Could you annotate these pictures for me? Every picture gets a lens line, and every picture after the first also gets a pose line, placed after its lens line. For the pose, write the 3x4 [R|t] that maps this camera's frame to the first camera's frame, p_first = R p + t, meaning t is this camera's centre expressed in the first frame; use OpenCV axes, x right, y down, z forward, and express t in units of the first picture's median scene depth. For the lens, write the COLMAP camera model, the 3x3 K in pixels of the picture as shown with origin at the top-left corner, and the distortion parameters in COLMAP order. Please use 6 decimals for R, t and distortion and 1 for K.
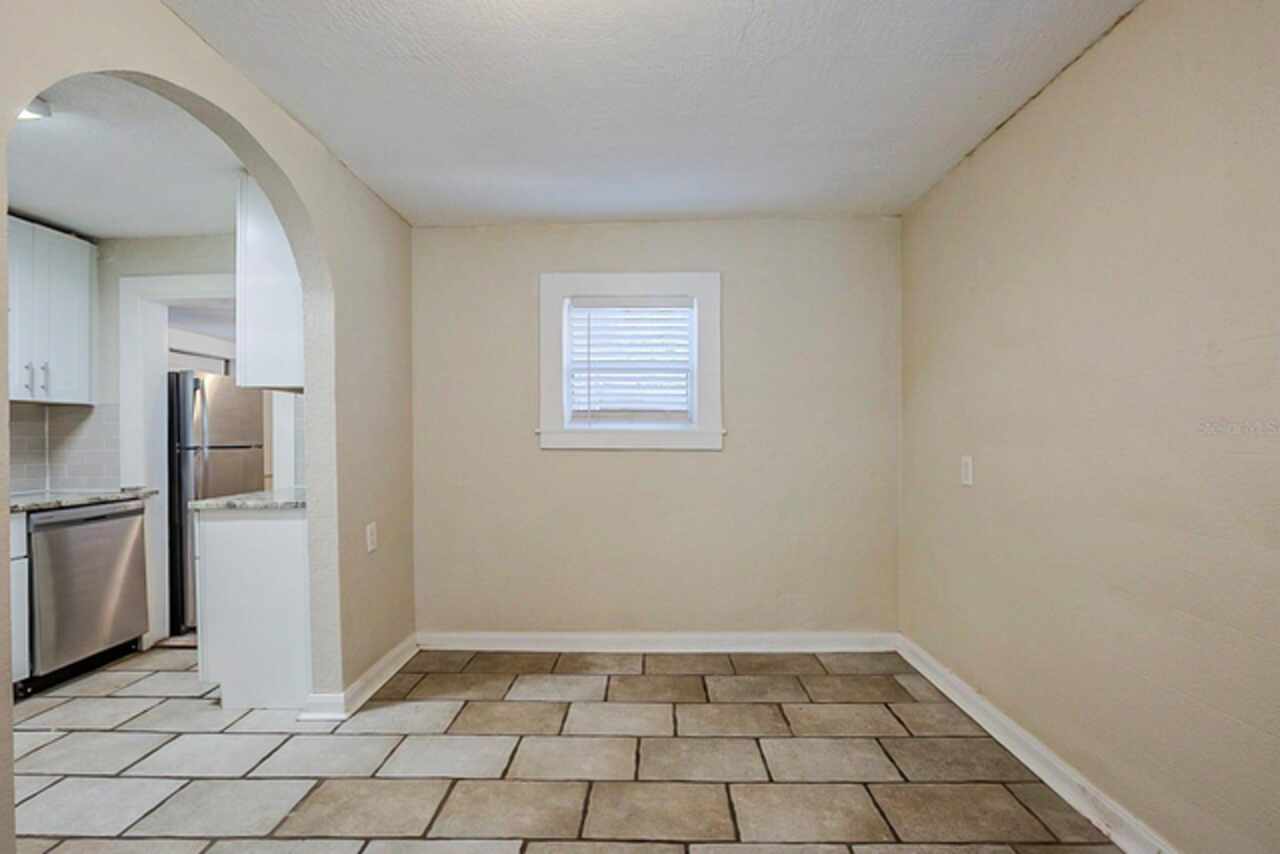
lens RADIAL K [[583.8, 0, 642.8], [0, 583.8, 438.2], [0, 0, 1]] dist [-0.023487, 0.001666]
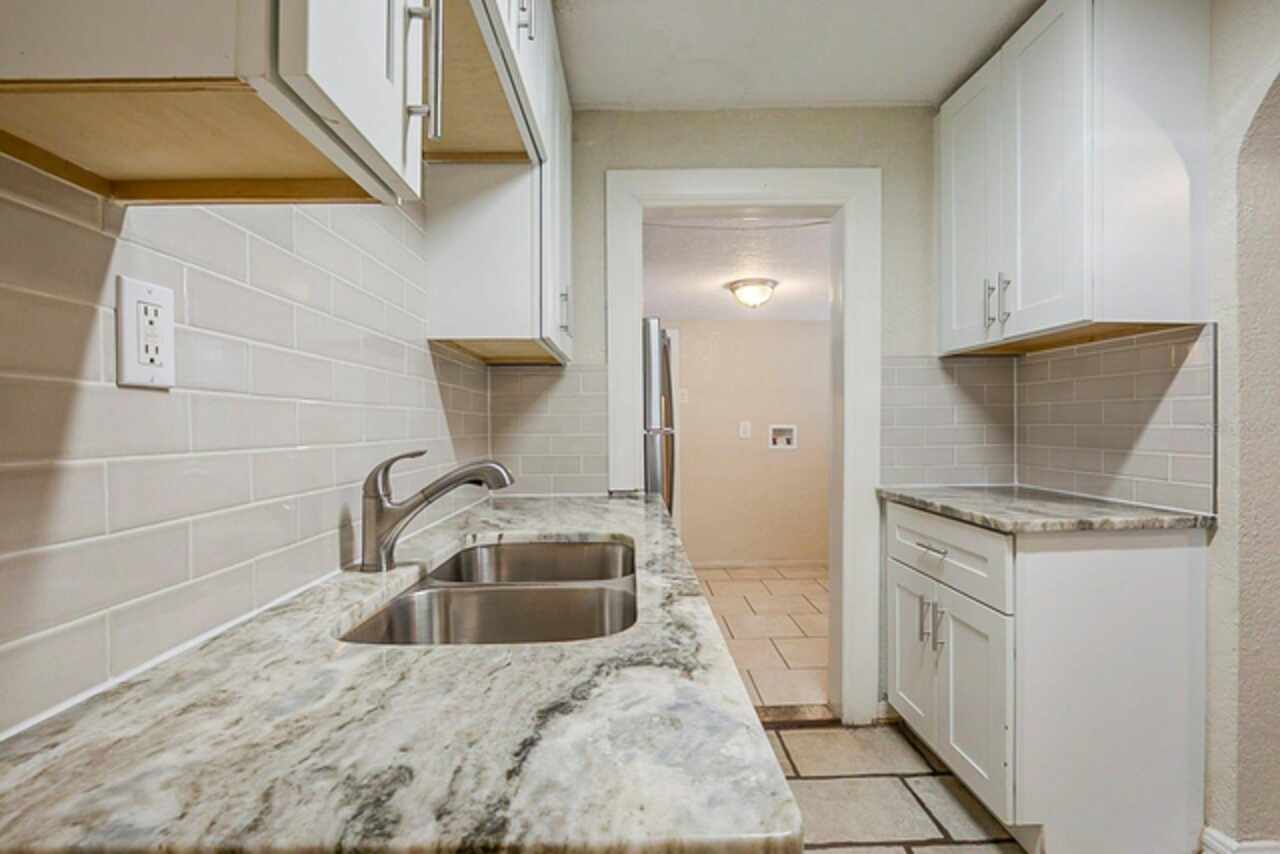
lens RADIAL K [[583.8, 0, 638.1], [0, 583.8, 429.9], [0, 0, 1]] dist [-0.023487, 0.001666]
pose [[0.999666, 0.000856, 0.025820, -1.173646], [-0.000947, 0.999993, 0.003496, 0.019815], [-0.025817, -0.003519, 0.999660, 0.433478]]
